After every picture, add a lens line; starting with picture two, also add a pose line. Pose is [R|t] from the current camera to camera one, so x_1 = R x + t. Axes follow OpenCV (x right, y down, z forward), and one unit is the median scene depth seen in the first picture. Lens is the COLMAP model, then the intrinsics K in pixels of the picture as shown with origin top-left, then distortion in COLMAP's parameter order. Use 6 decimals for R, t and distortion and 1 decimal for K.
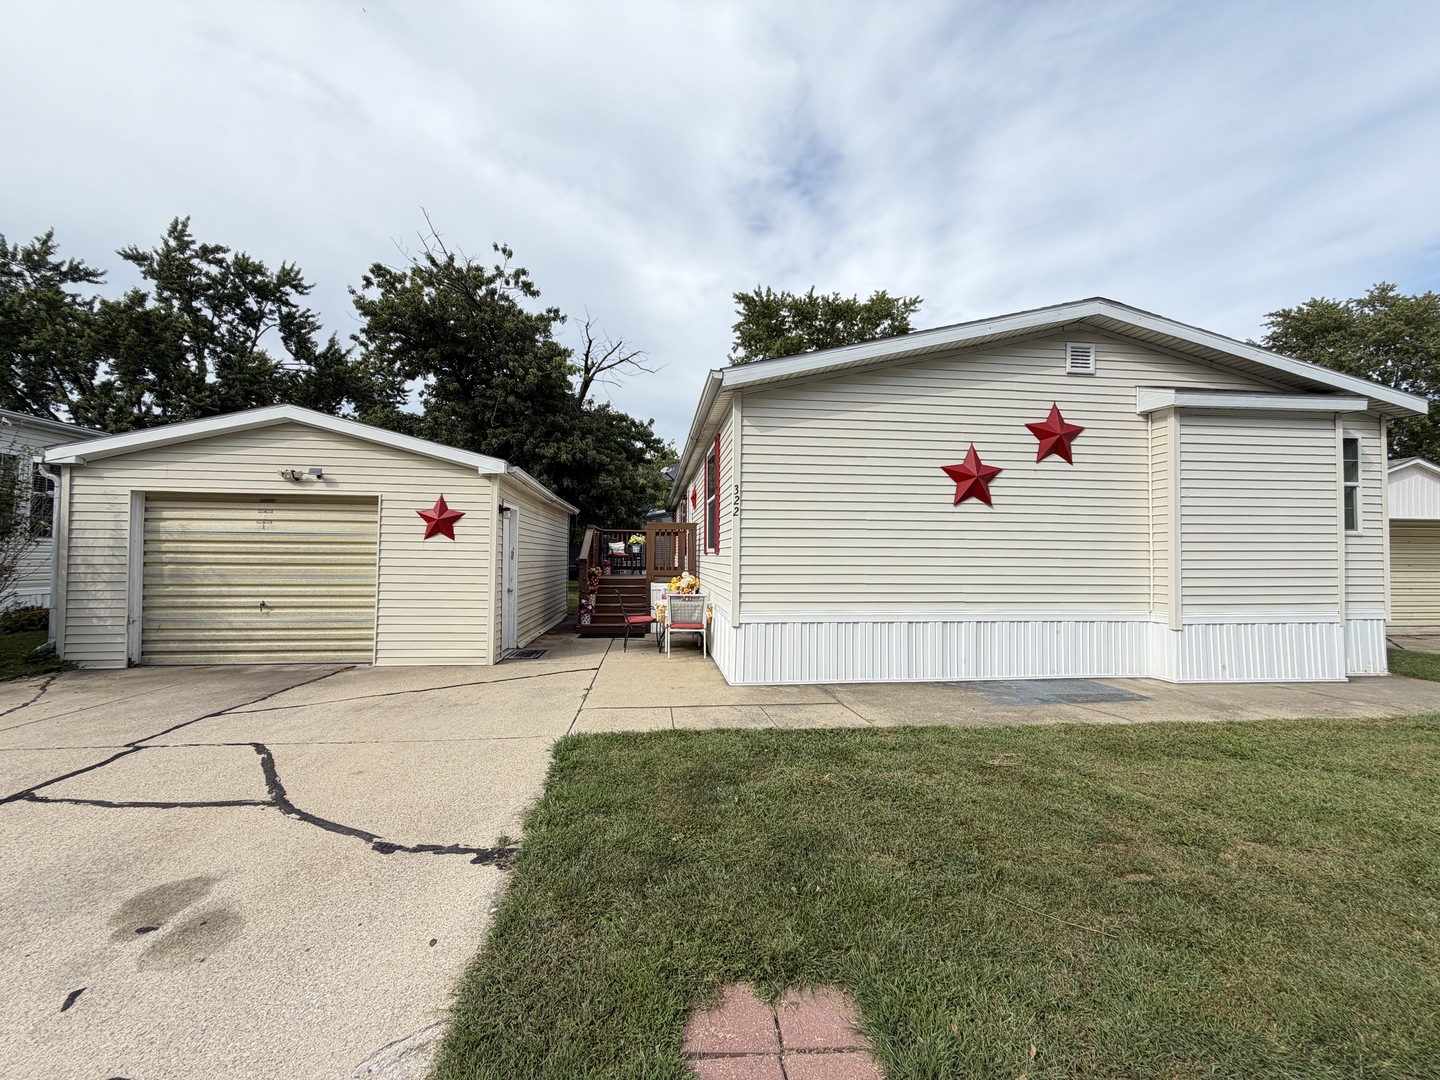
lens RADIAL K [[574.9, 0, 720.0], [0, 574.9, 540.0], [0, 0, 1]] dist [0.000646, -0.000675]
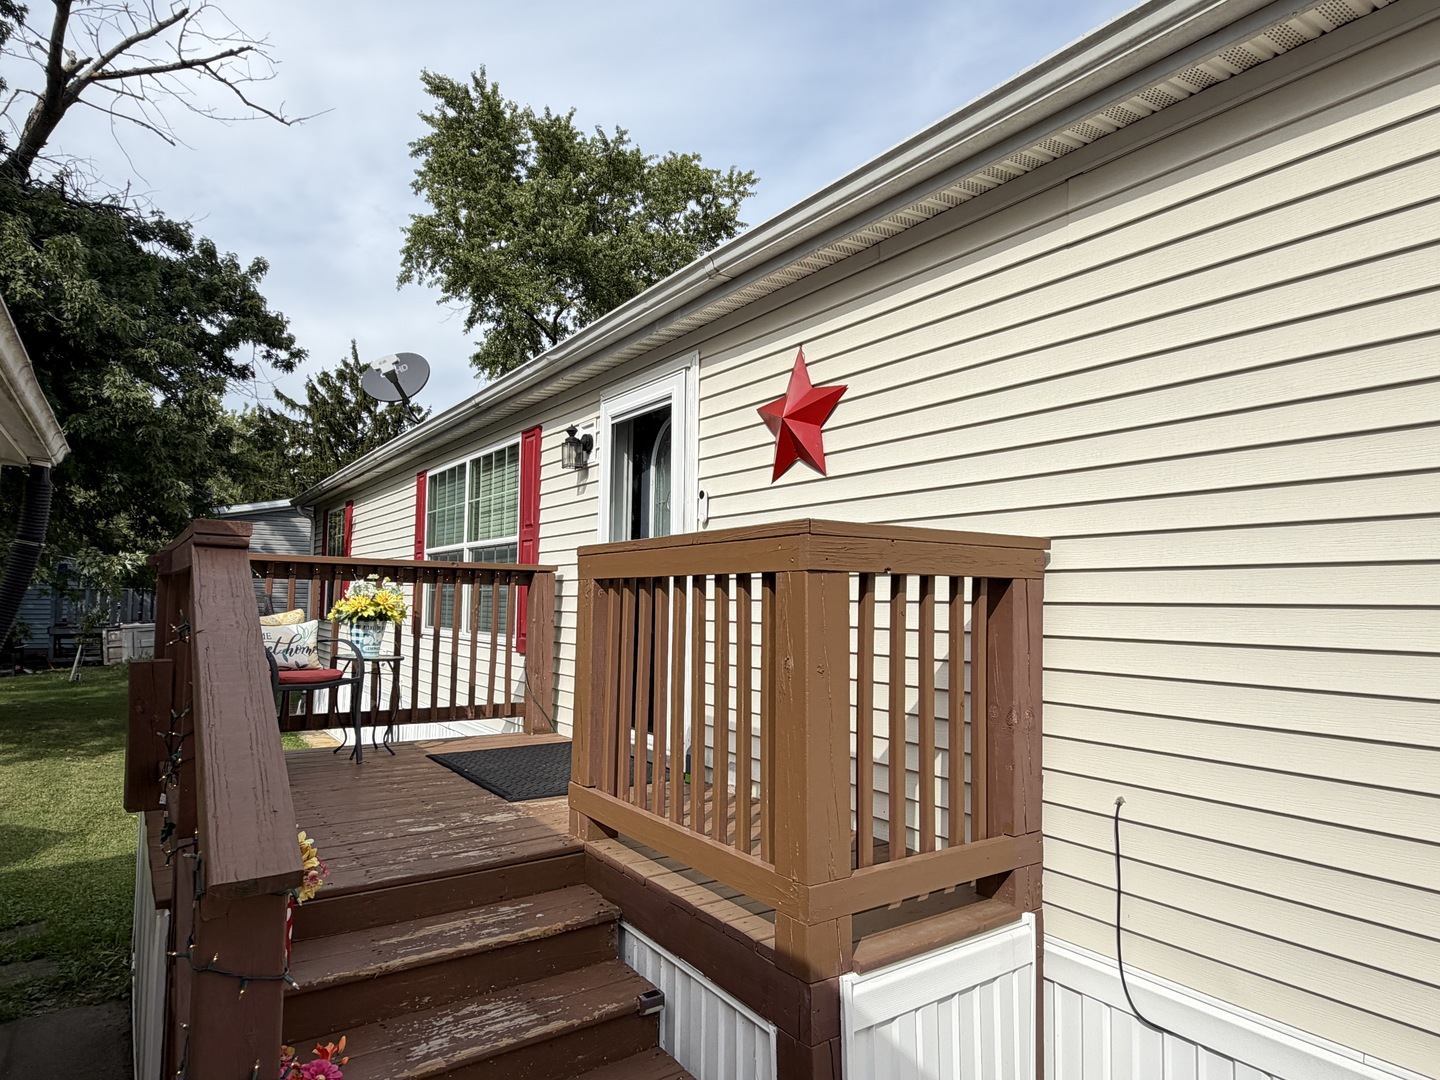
lens RADIAL K [[832.6, 0, 723.1], [0, 832.6, 536.3], [0, 0, 1]] dist [0.005780, -0.001085]
pose [[0.876578, 0.039576, 0.479629, -0.357154], [-0.018107, 0.998619, -0.049308, -0.024865], [-0.480918, 0.034537, 0.876085, 1.252339]]
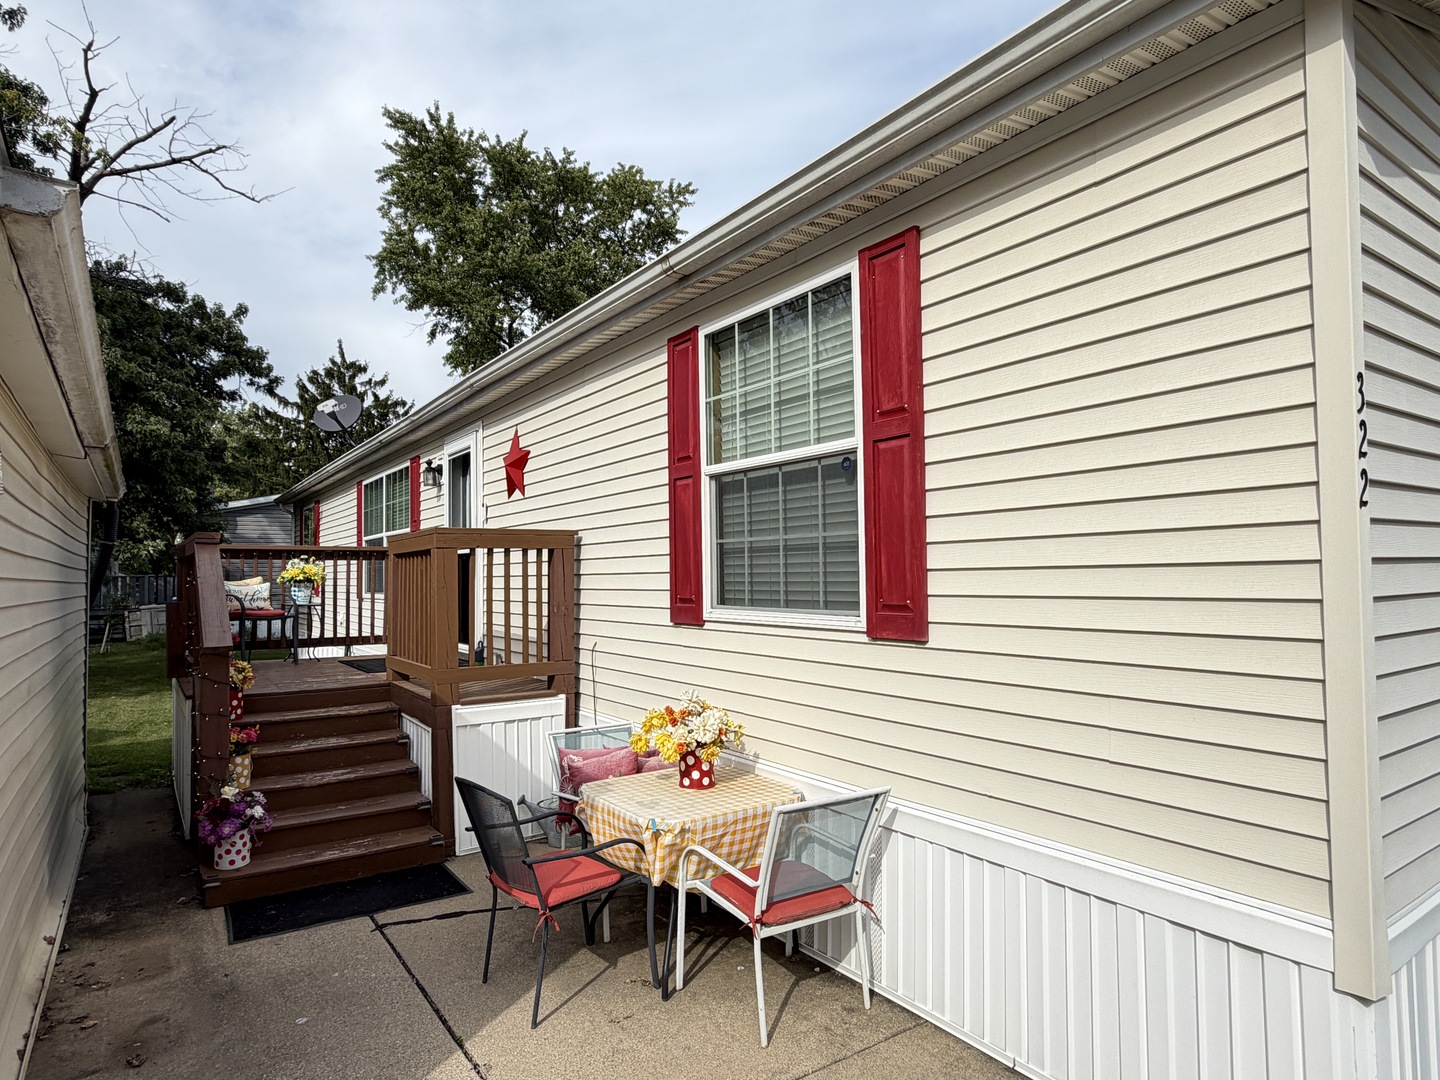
lens RADIAL K [[834.6, 0, 720.0], [0, 834.6, 540.0], [0, 0, 1]] dist [0.001669, 0.001764]
pose [[0.881409, 0.002729, 0.472347, -0.318871], [0.005637, 0.999851, -0.016294, -0.021380], [-0.472321, 0.017024, 0.881262, 0.729823]]
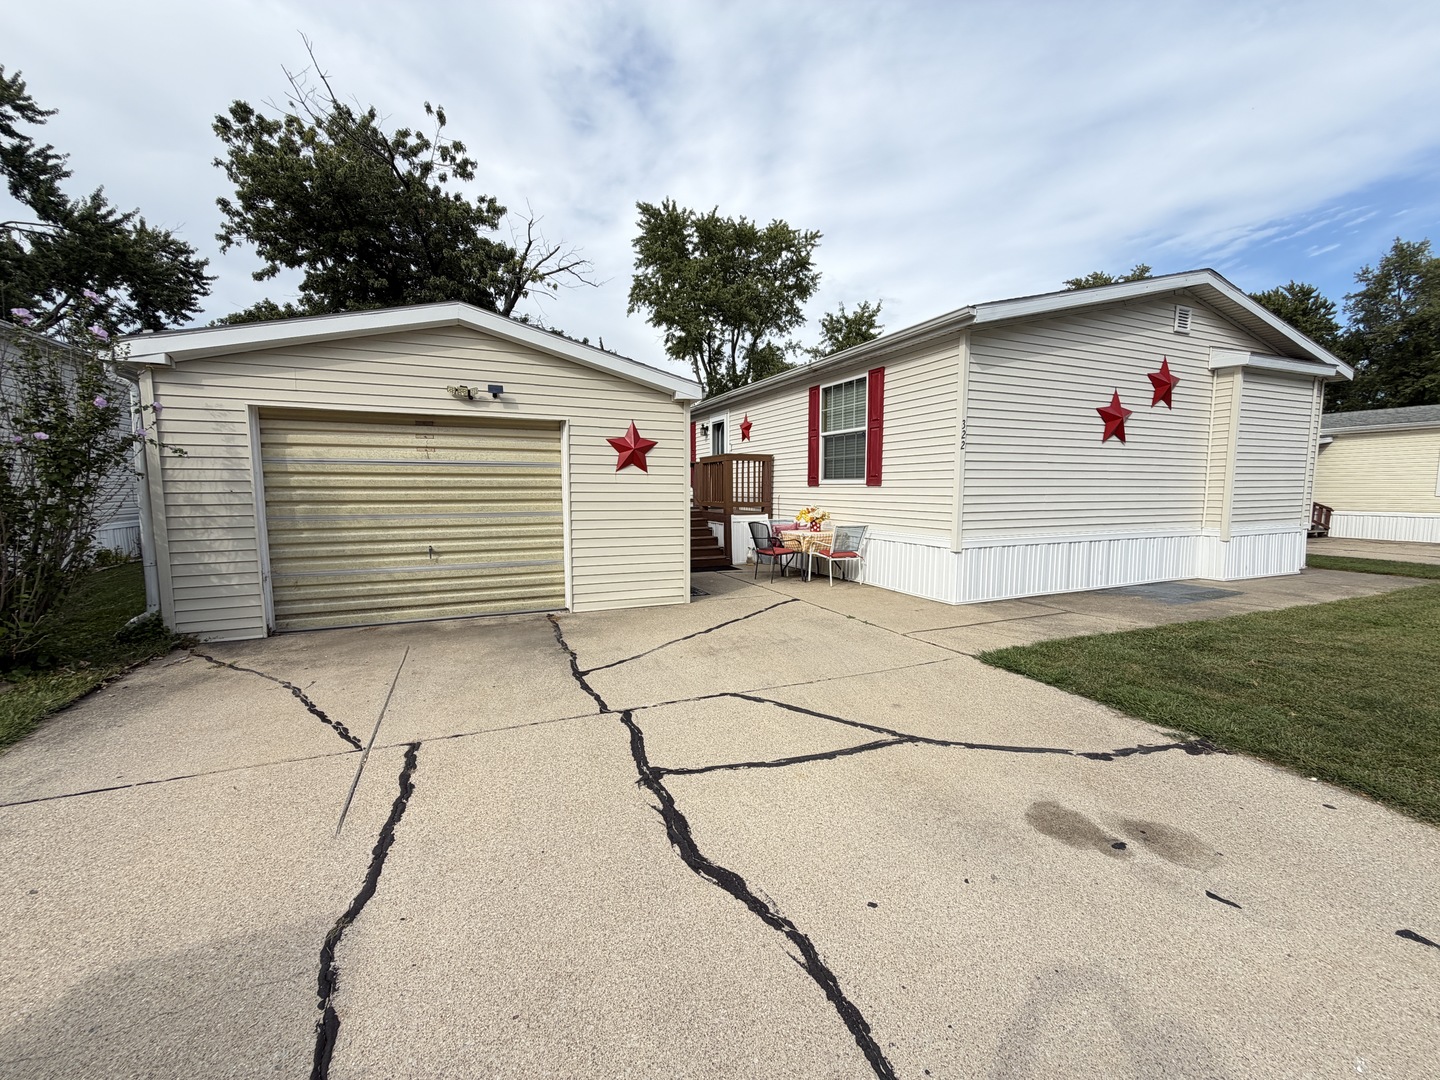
lens RADIAL K [[574.9, 0, 720.0], [0, 574.9, 540.0], [0, 0, 1]] dist [0.000646, -0.000675]
pose [[0.955707, -0.034604, 0.292278, -0.640669], [-0.000668, 0.992807, 0.119726, -0.002029], [-0.294319, -0.114618, 0.948809, 0.089426]]
